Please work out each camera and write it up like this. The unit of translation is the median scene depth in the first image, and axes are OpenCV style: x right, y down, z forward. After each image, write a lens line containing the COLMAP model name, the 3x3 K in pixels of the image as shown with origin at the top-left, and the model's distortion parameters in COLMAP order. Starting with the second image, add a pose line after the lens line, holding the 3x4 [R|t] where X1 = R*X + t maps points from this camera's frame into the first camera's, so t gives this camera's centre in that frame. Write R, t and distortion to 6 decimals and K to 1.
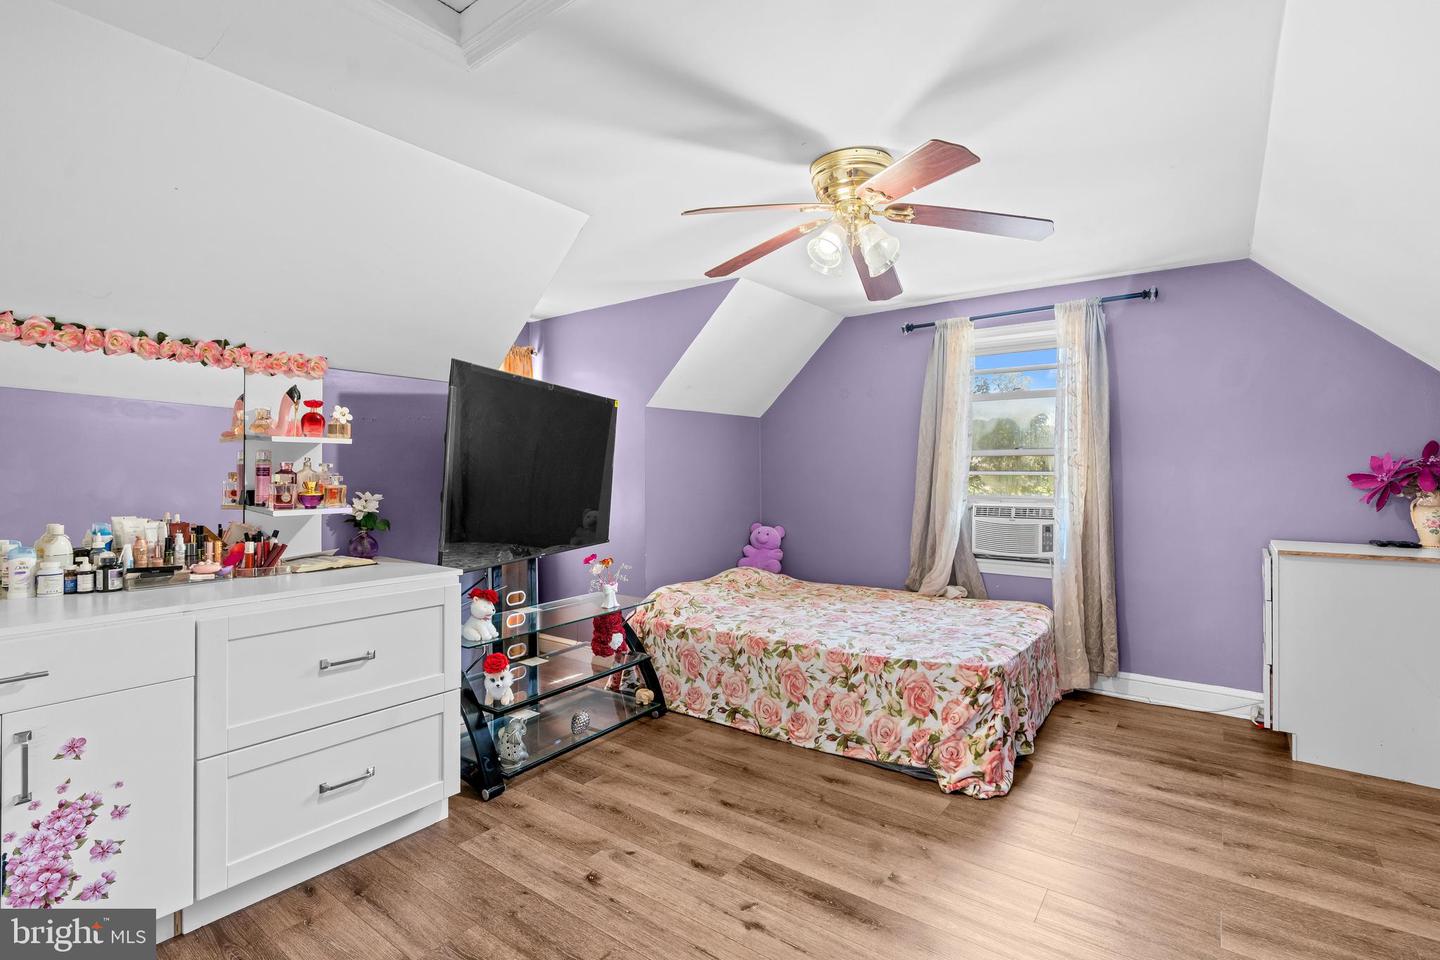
lens RADIAL K [[657.4, 0, 720.9], [0, 657.4, 471.6], [0, 0, 1]] dist [-0.010130, 0.000451]
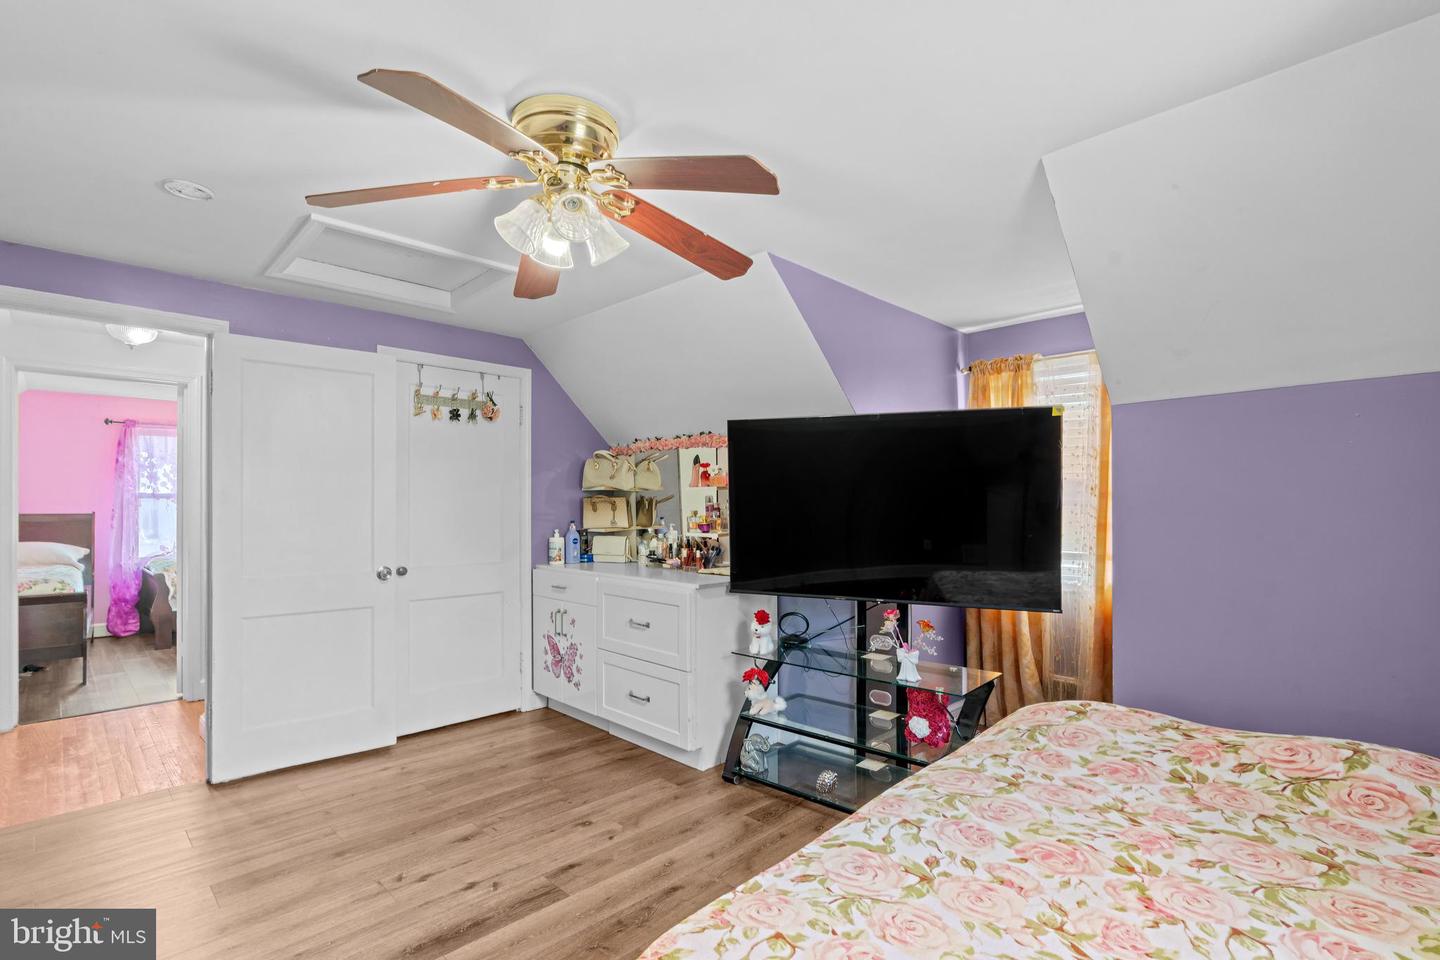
lens RADIAL K [[657.4, 0, 727.6], [0, 657.4, 508.4], [0, 0, 1]] dist [-0.010130, 0.000451]
pose [[-0.116634, 0.001916, -0.993173, 0.972222], [-0.002064, 0.999996, 0.002171, -0.004694], [0.993173, 0.002303, -0.116630, 1.313352]]
